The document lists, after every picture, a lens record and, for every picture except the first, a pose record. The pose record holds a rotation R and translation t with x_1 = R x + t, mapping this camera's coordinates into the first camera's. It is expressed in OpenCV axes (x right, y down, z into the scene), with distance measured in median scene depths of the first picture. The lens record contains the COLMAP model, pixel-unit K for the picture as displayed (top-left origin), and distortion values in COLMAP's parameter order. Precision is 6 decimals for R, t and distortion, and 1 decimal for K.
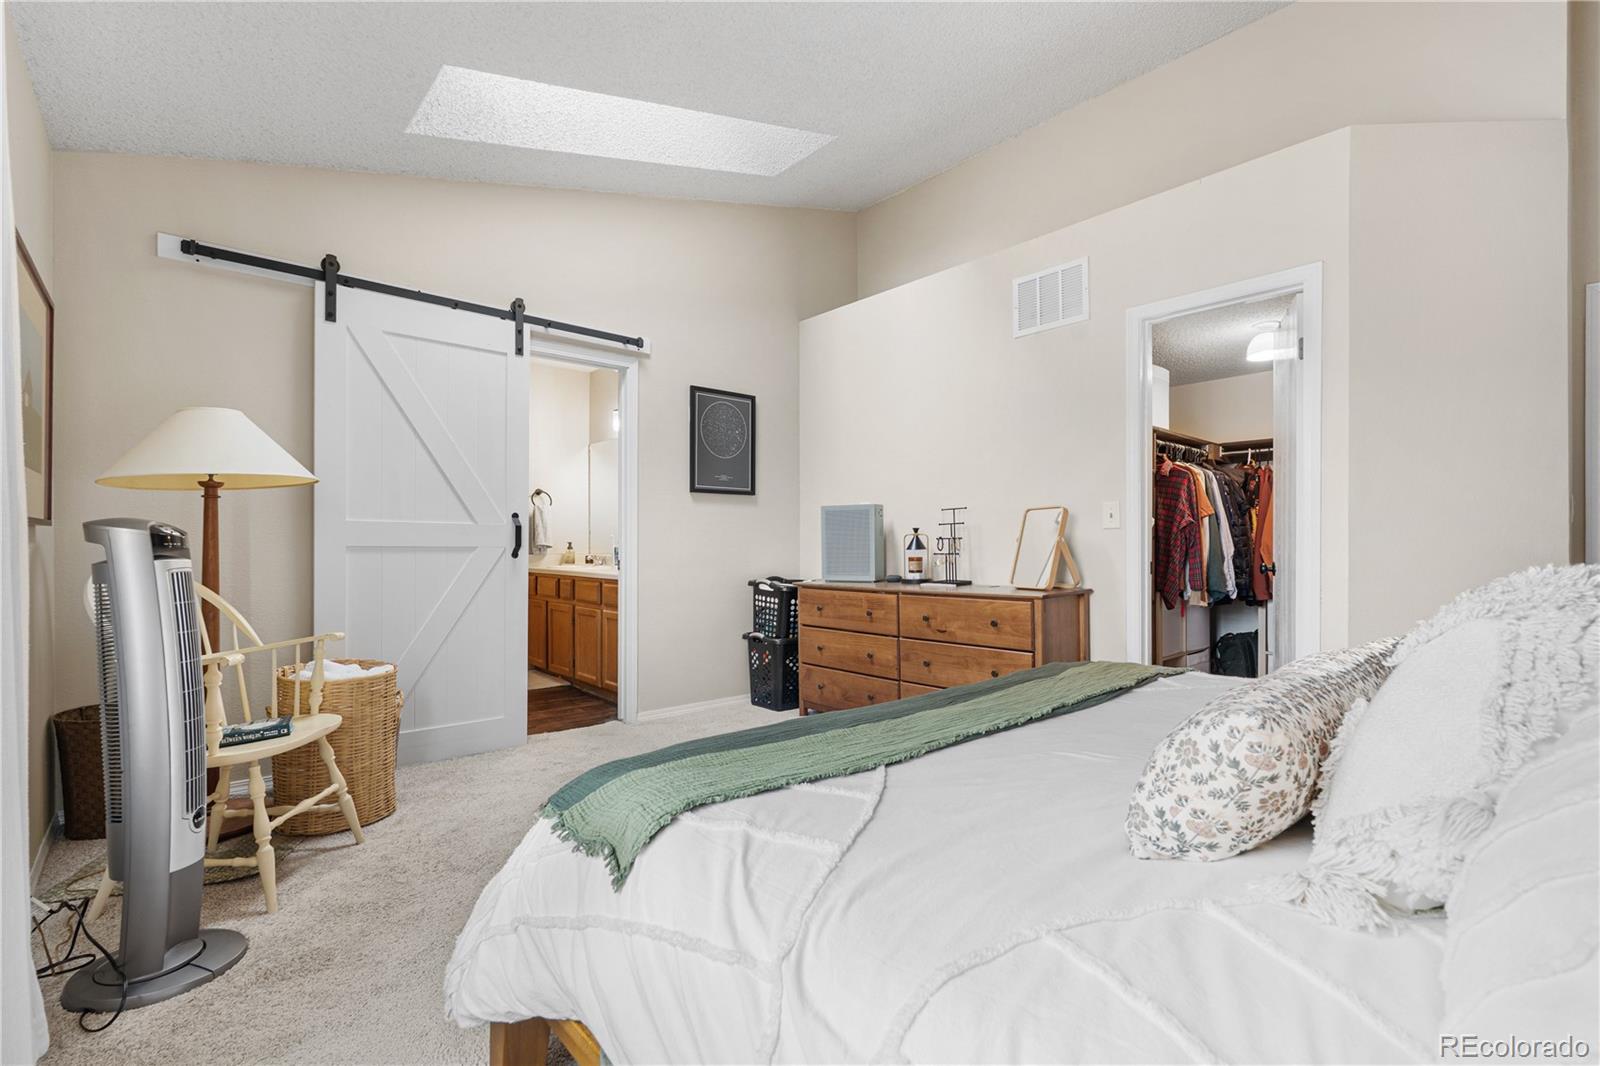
lens RADIAL K [[715.0, 0, 802.1], [0, 715.0, 541.8], [0, 0, 1]] dist [-0.003658, -0.000855]
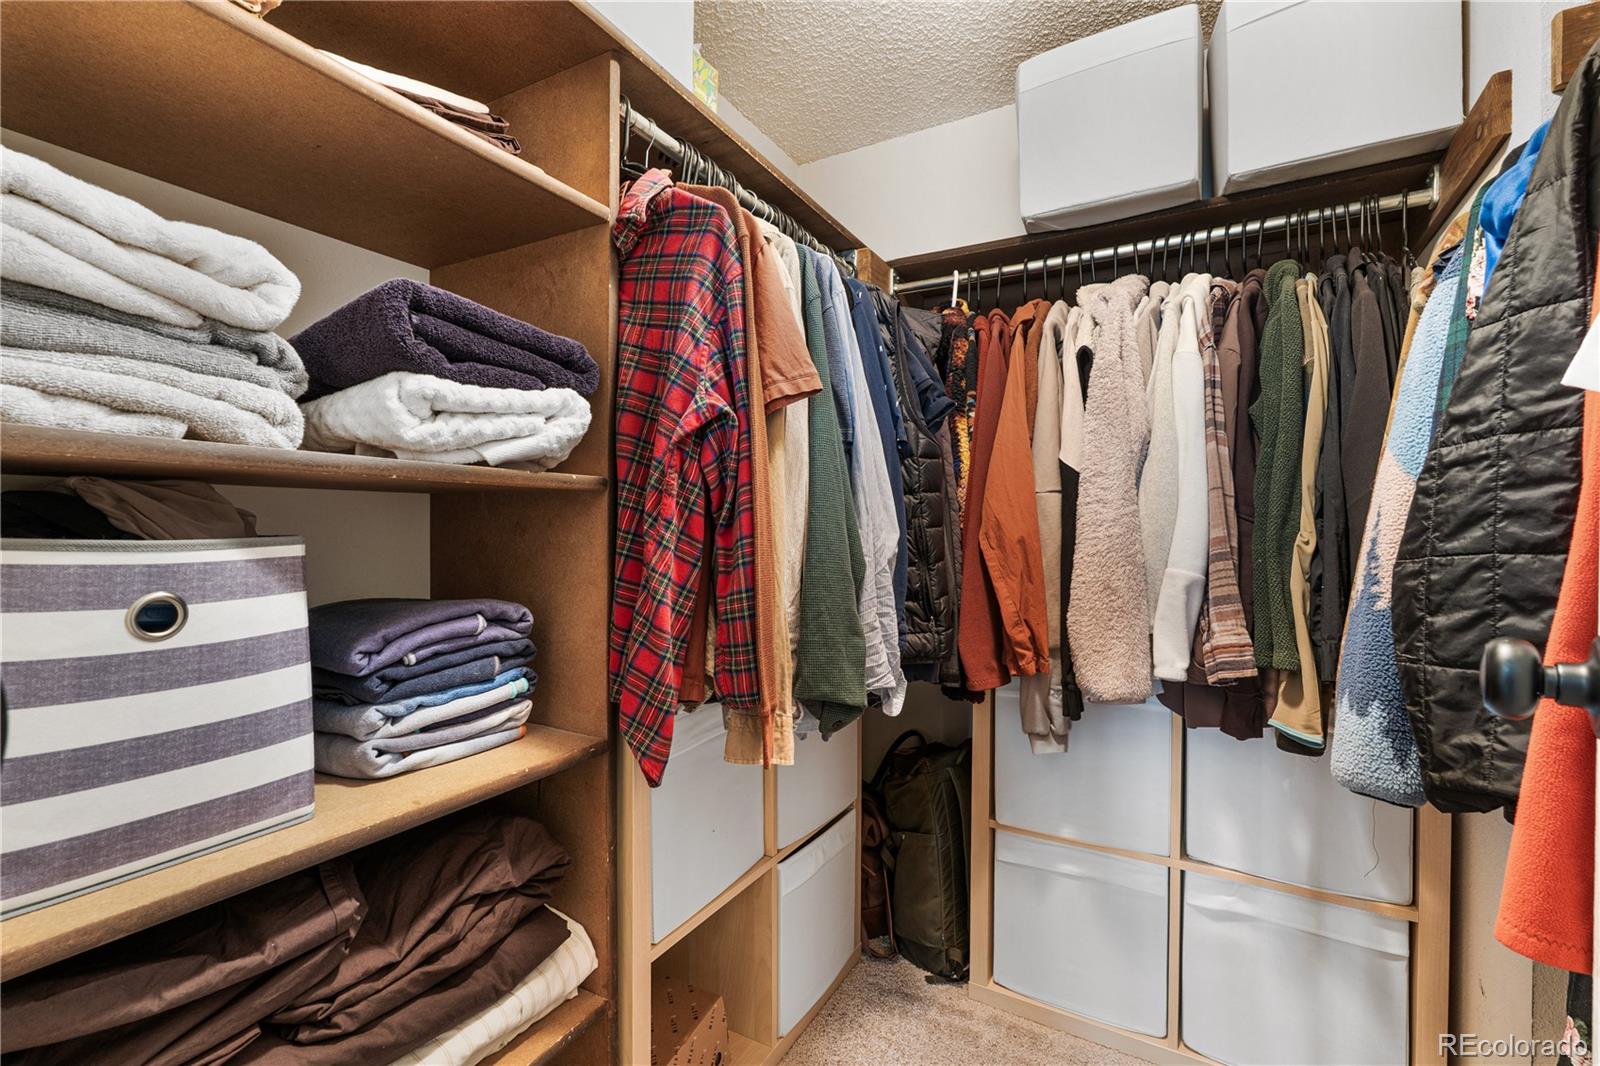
lens RADIAL K [[715.0, 0, 801.9], [0, 715.0, 533.7], [0, 0, 1]] dist [-0.003658, -0.000855]
pose [[0.945343, 0.001158, 0.326076, 0.465747], [-0.003861, 0.999963, 0.007642, 0.007856], [-0.326055, -0.008484, 0.945313, 0.729023]]
